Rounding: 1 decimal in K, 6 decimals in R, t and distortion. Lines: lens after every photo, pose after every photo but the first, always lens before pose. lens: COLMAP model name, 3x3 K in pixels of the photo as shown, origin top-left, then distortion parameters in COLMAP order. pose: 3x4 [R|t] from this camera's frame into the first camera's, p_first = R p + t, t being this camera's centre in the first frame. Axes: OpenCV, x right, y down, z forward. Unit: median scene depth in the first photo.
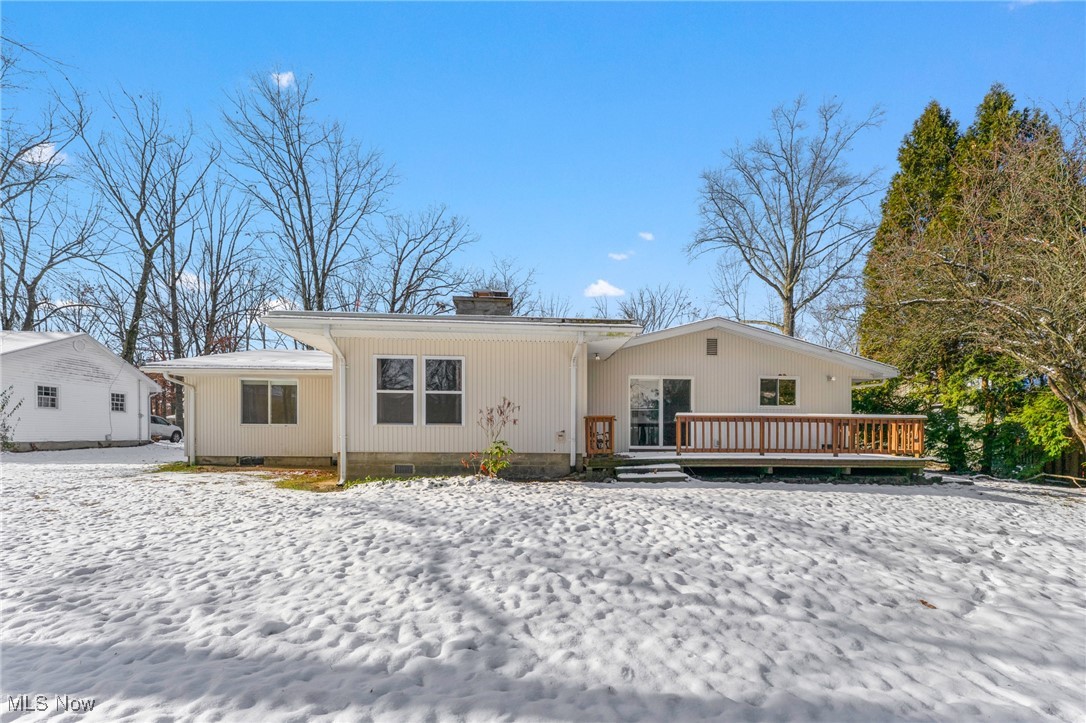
lens RADIAL K [[462.9, 0, 542.9], [0, 462.9, 447.5], [0, 0, 1]] dist [0.000975, 0.000197]
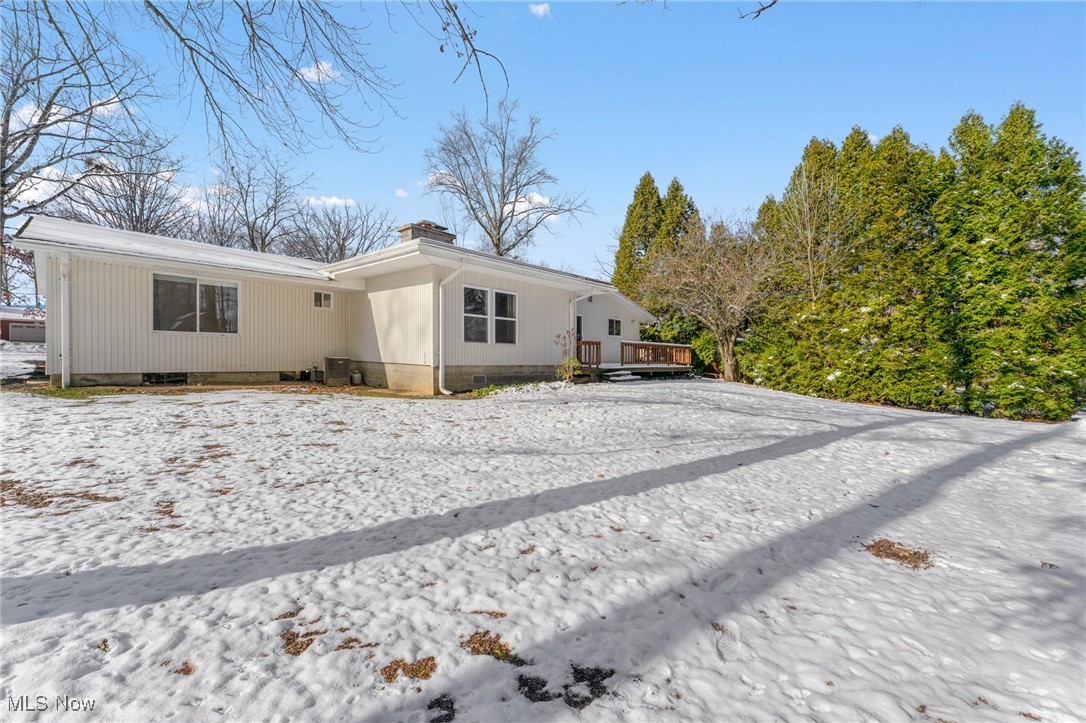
lens RADIAL K [[441.6, 0, 543.0], [0, 441.6, 361.5], [0, 0, 1]] dist [-0.000105, 0.000016]
pose [[0.722093, -0.002909, 0.691790, -0.907501], [-0.001387, 0.999983, 0.005653, -0.006516], [-0.691795, -0.005042, 0.722076, 0.032437]]
